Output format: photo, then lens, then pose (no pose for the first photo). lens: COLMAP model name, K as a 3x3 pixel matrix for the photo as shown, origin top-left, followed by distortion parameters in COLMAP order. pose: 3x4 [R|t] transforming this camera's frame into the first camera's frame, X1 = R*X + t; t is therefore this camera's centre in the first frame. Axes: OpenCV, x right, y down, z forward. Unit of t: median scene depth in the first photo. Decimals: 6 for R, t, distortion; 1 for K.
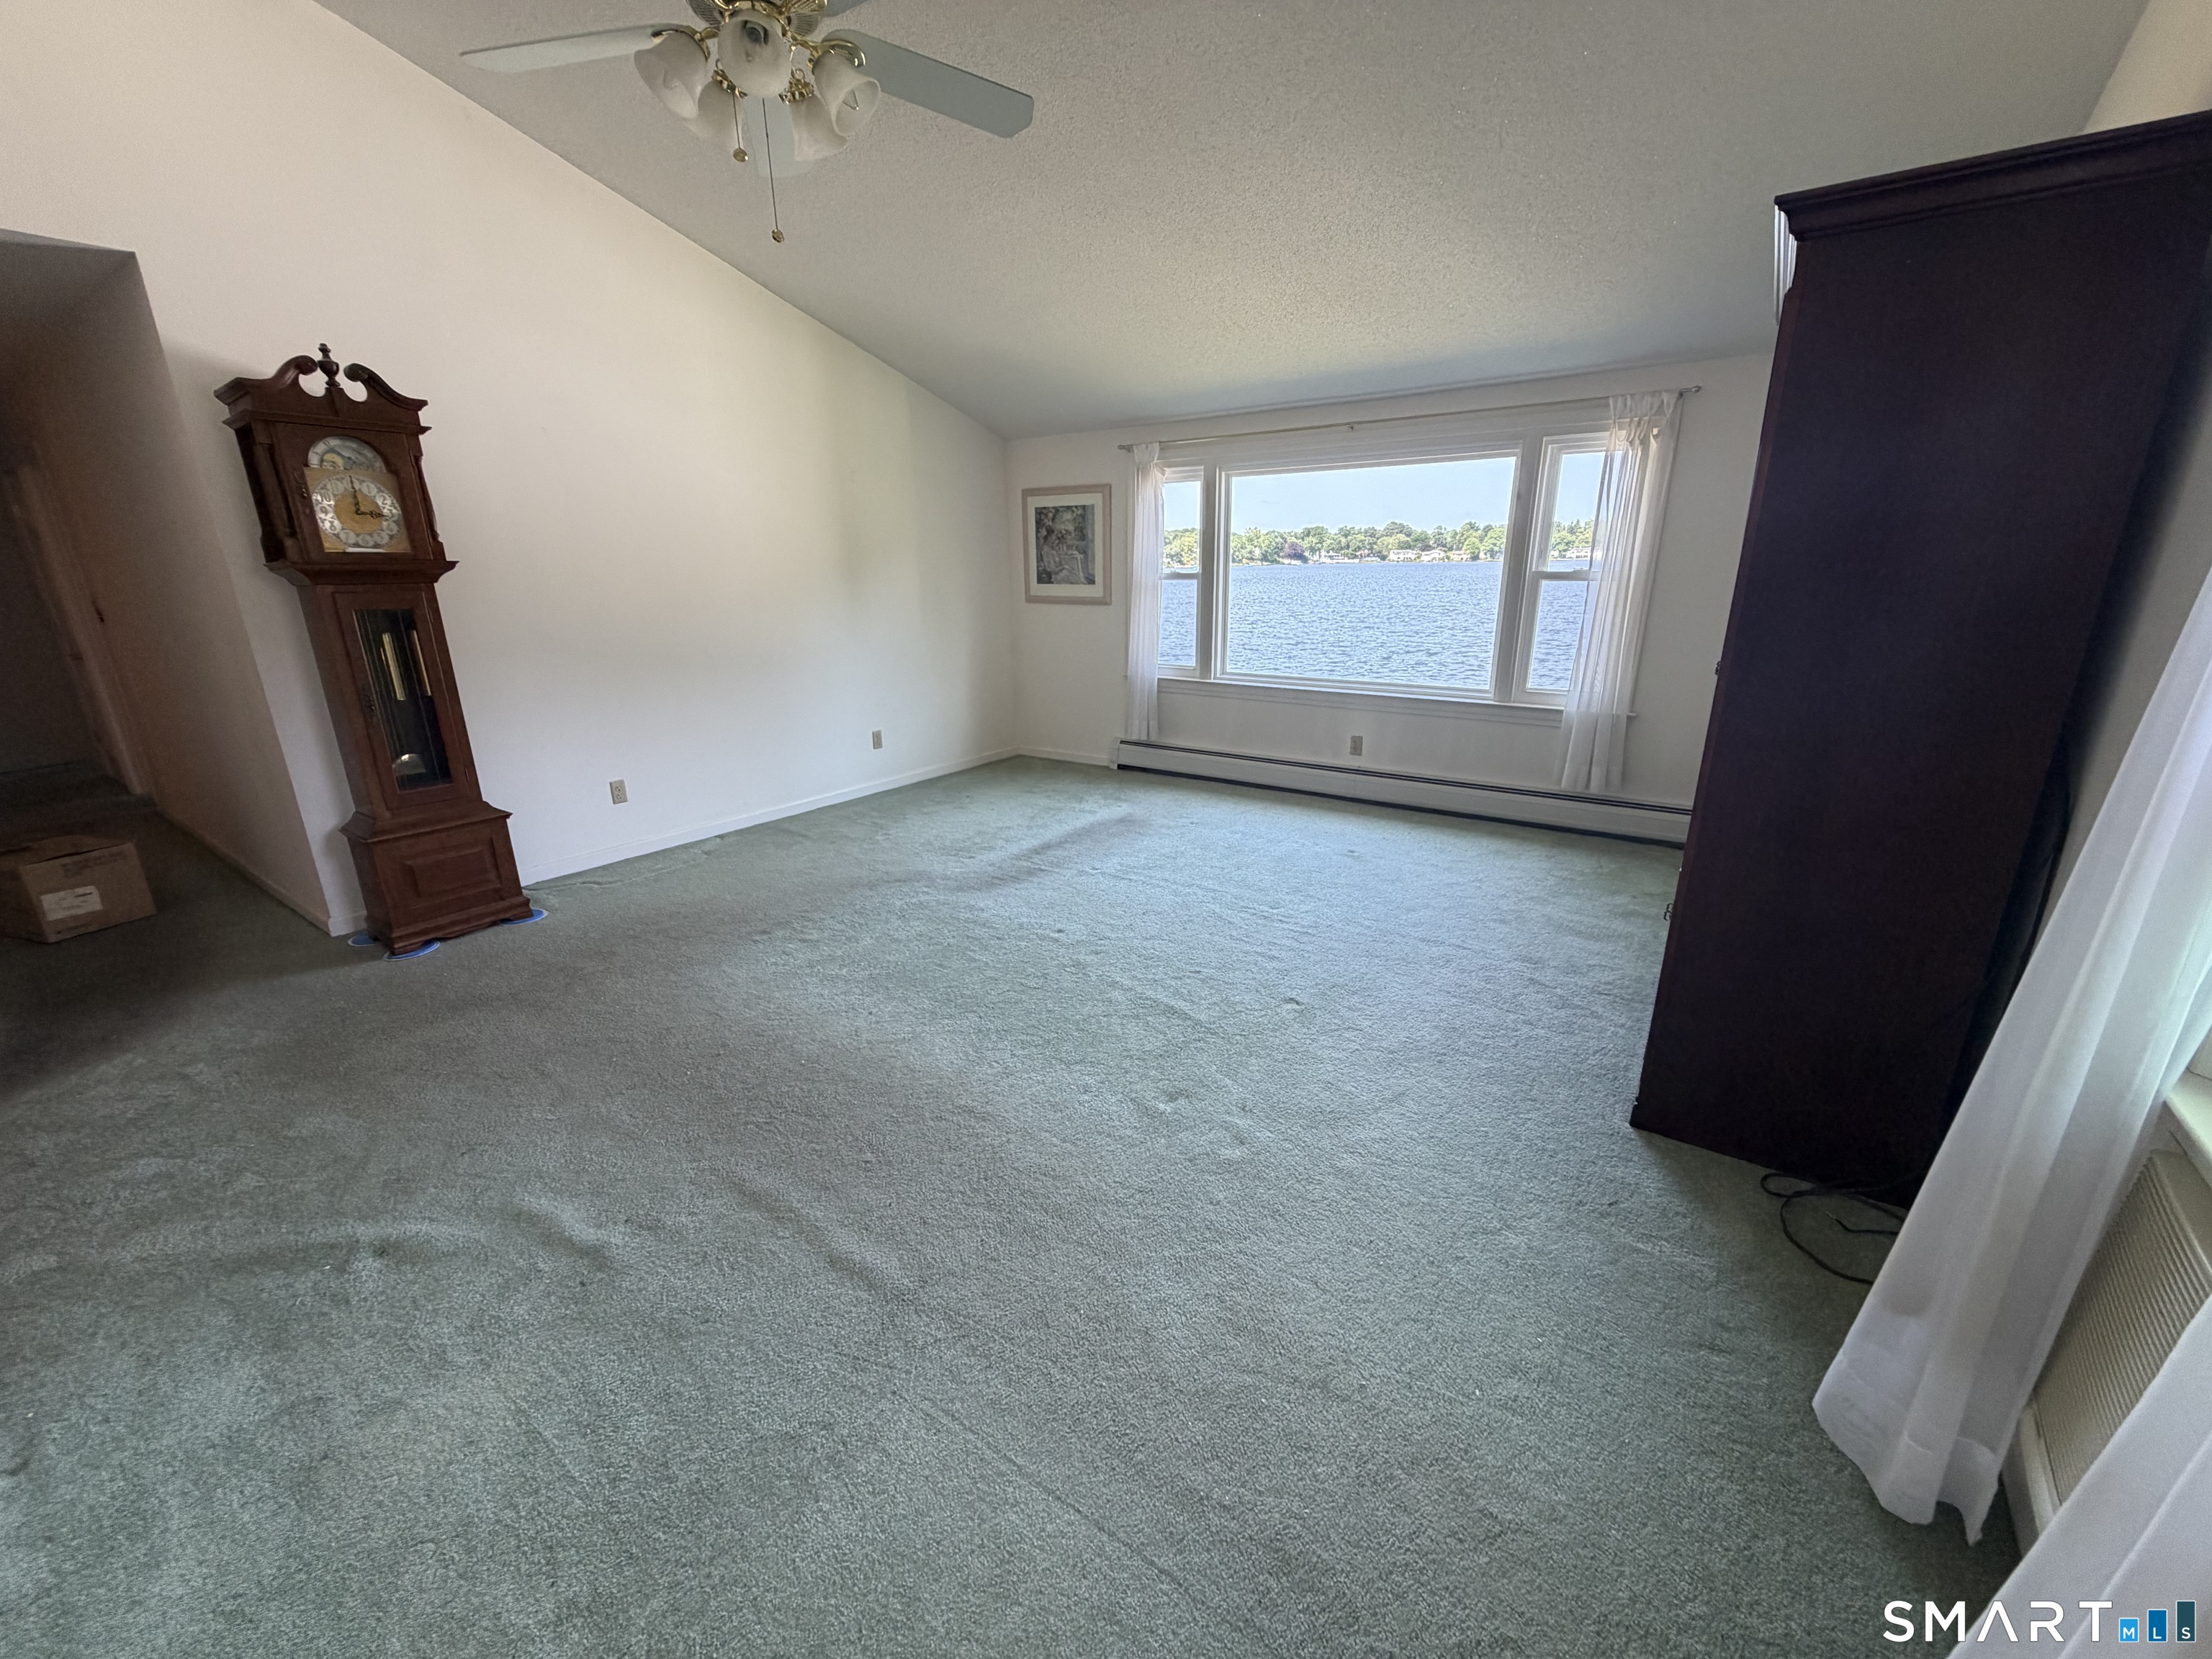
lens RADIAL K [[881.8, 0, 1106.0], [0, 881.8, 829.5], [0, 0, 1]] dist [-0.000154, 0.000024]
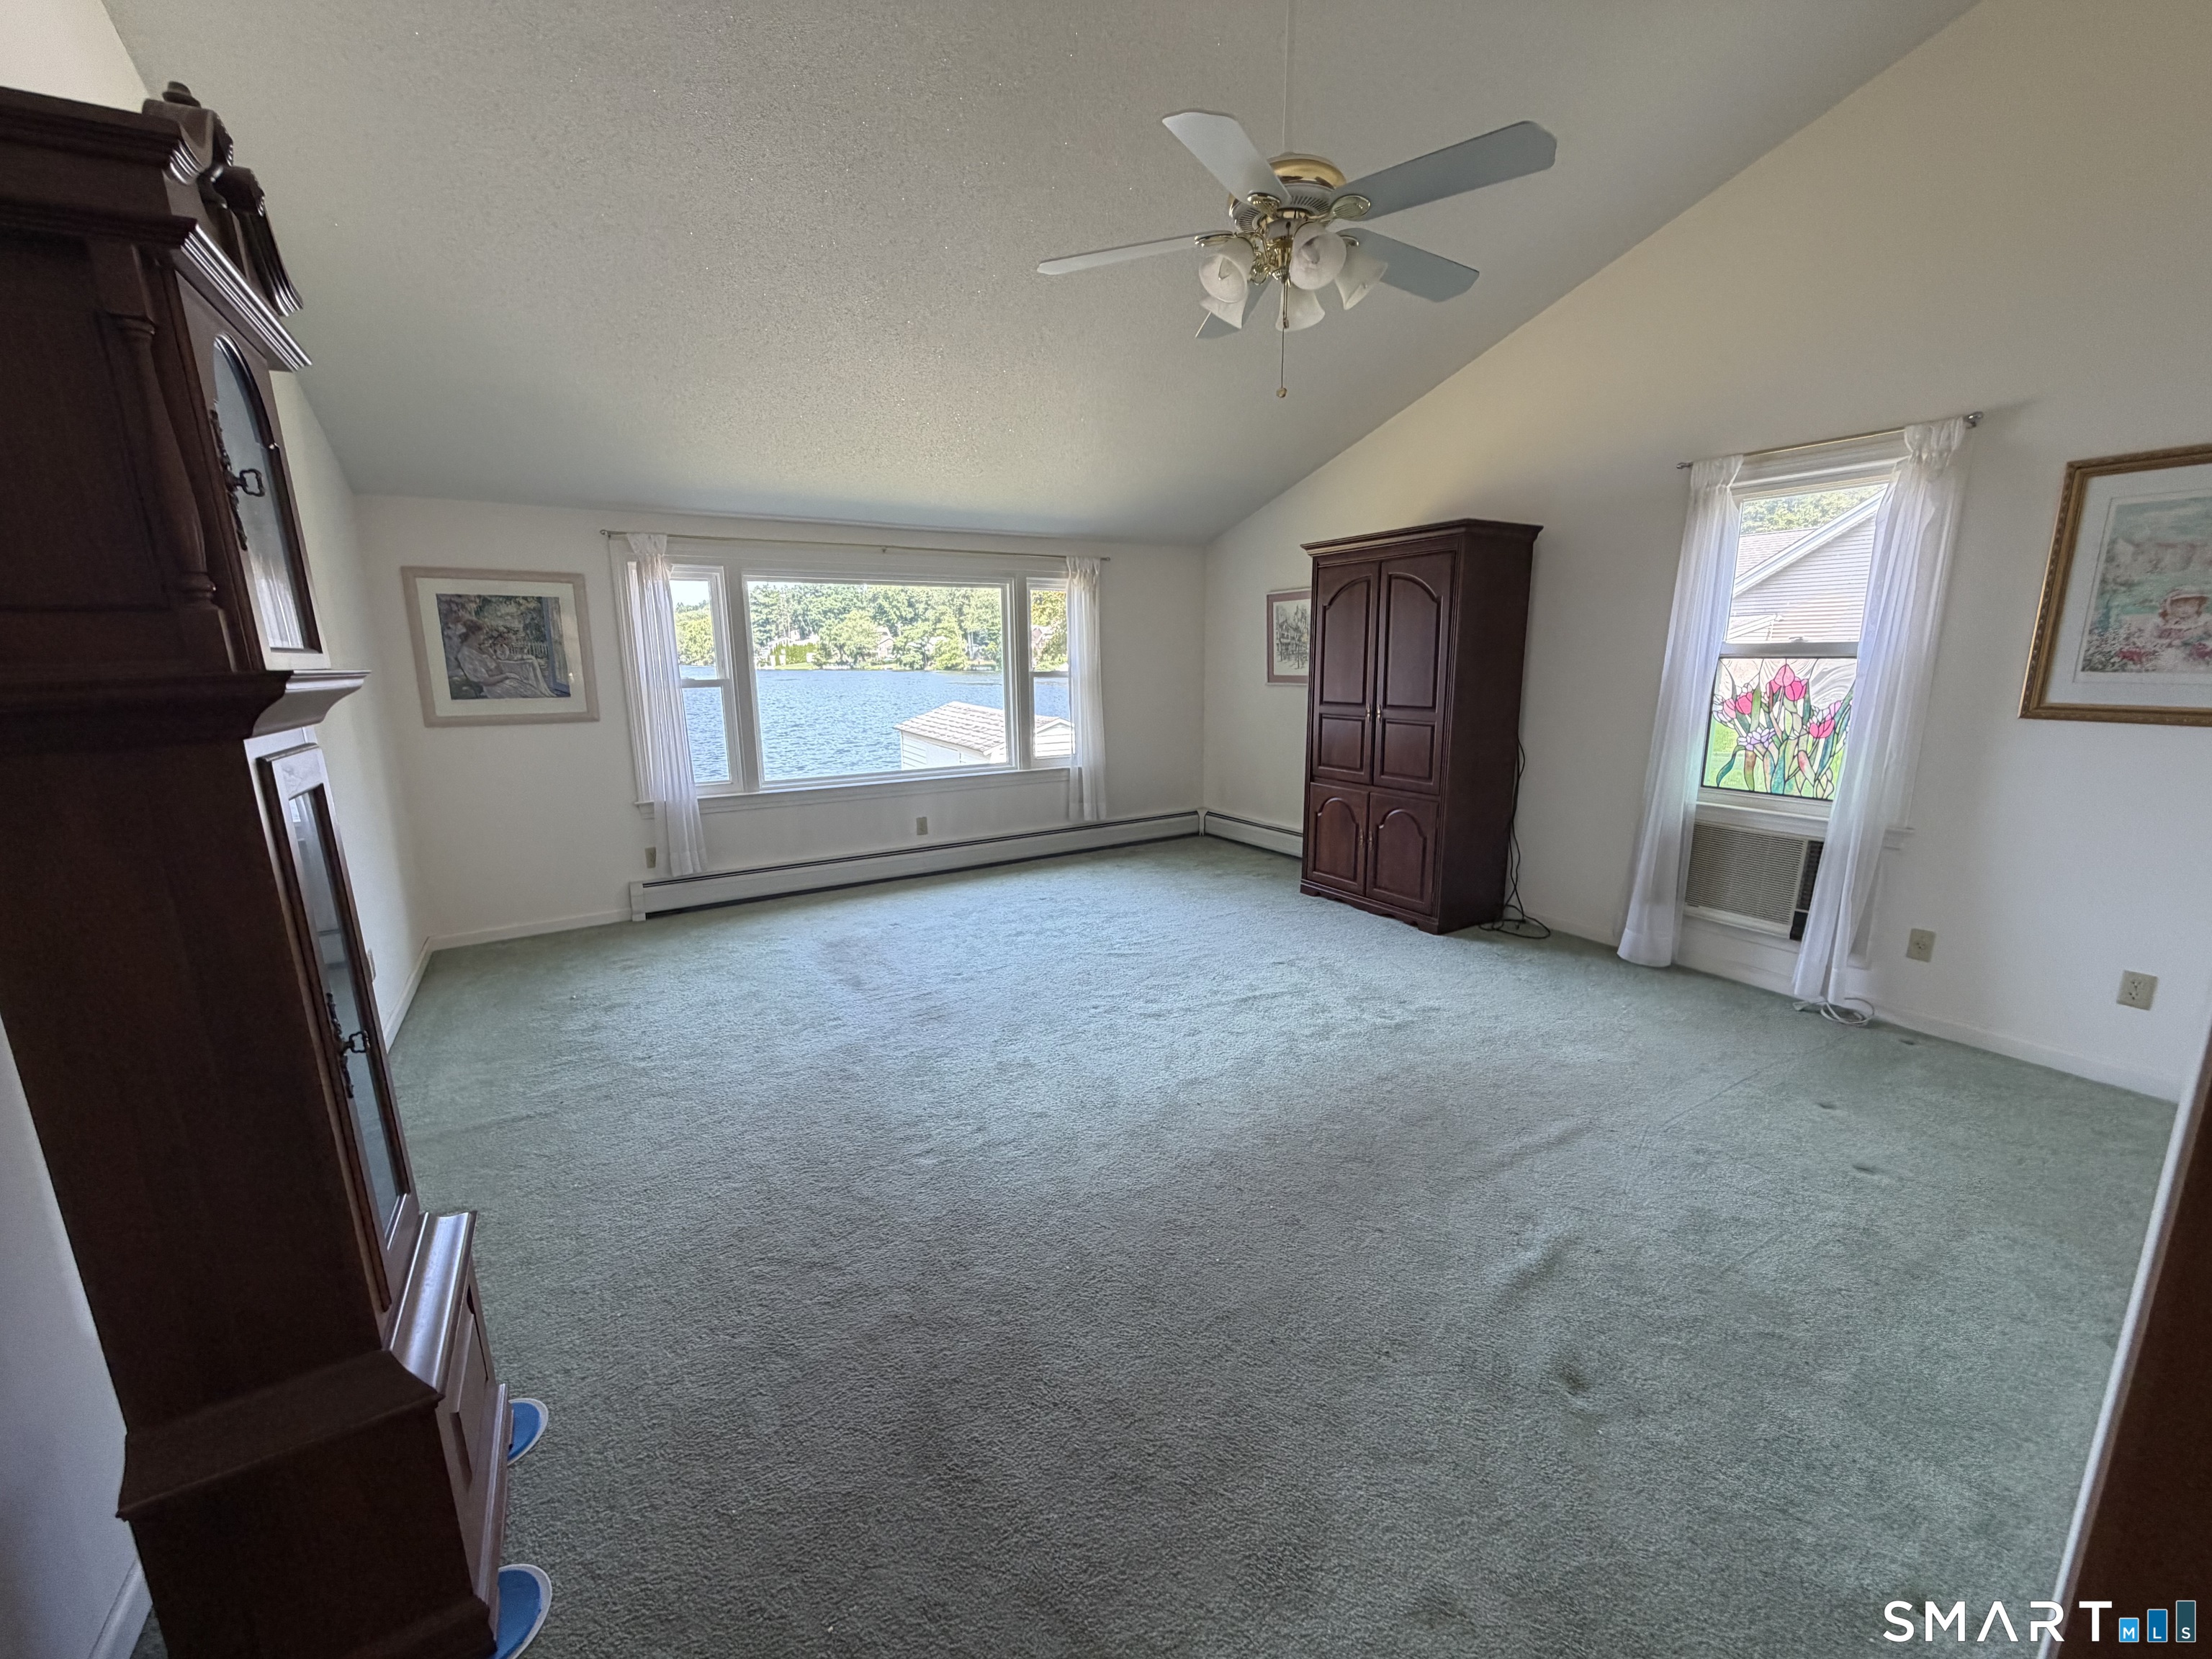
lens RADIAL K [[881.8, 0, 1106.0], [0, 881.8, 829.5], [0, 0, 1]] dist [-0.000154, 0.000024]
pose [[0.392726, -0.174006, 0.903044, -0.572309], [0.275186, 0.959181, 0.065147, -0.090726], [-0.877519, 0.222921, 0.424579, 0.295600]]
